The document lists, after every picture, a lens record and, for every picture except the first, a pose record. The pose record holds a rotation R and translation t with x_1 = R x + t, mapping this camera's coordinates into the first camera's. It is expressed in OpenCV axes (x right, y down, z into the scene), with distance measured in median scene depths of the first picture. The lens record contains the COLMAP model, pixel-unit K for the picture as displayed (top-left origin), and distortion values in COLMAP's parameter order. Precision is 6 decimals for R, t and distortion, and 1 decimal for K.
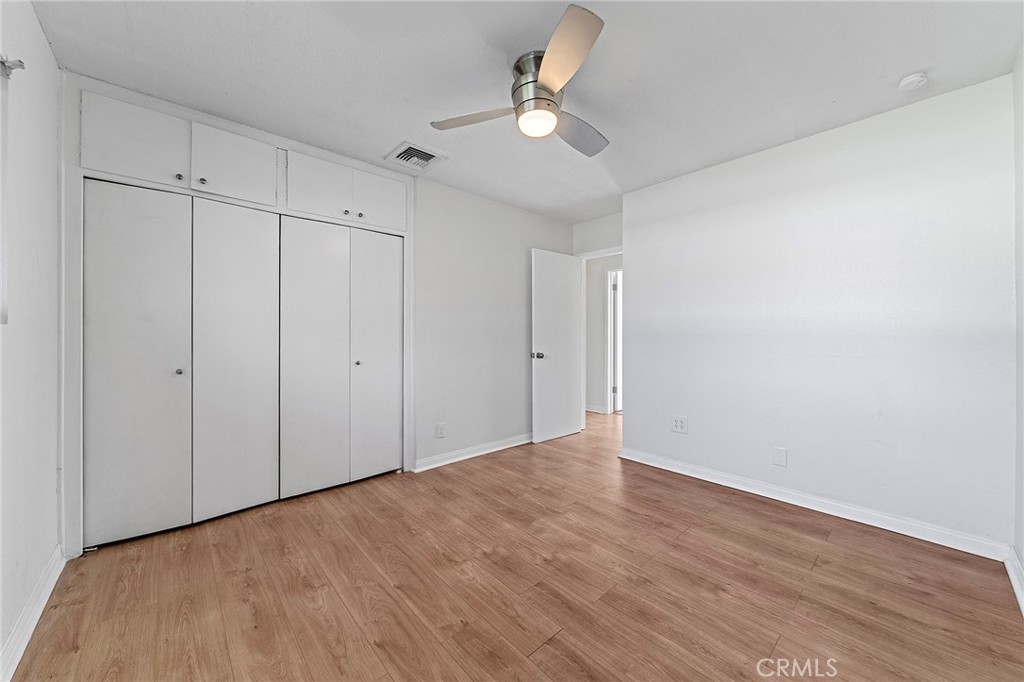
lens RADIAL K [[371.7, 0, 509.2], [0, 371.7, 335.6], [0, 0, 1]] dist [0.000355, 0.000040]
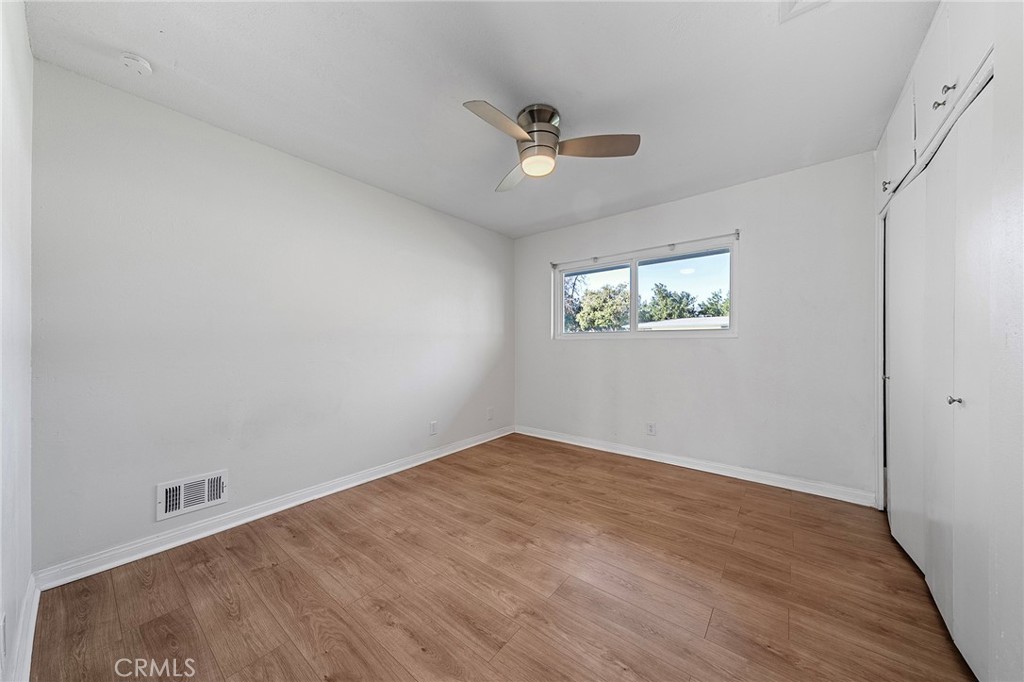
lens RADIAL K [[352.0, 0, 512.0], [0, 352.0, 341.0], [0, 0, 1]] dist [0.000262, -0.000021]
pose [[-0.987101, 0.000260, -0.160097, 0.340018], [0.001016, 0.999989, -0.004641, 0.000111], [0.160094, -0.004744, -0.987090, 2.123634]]
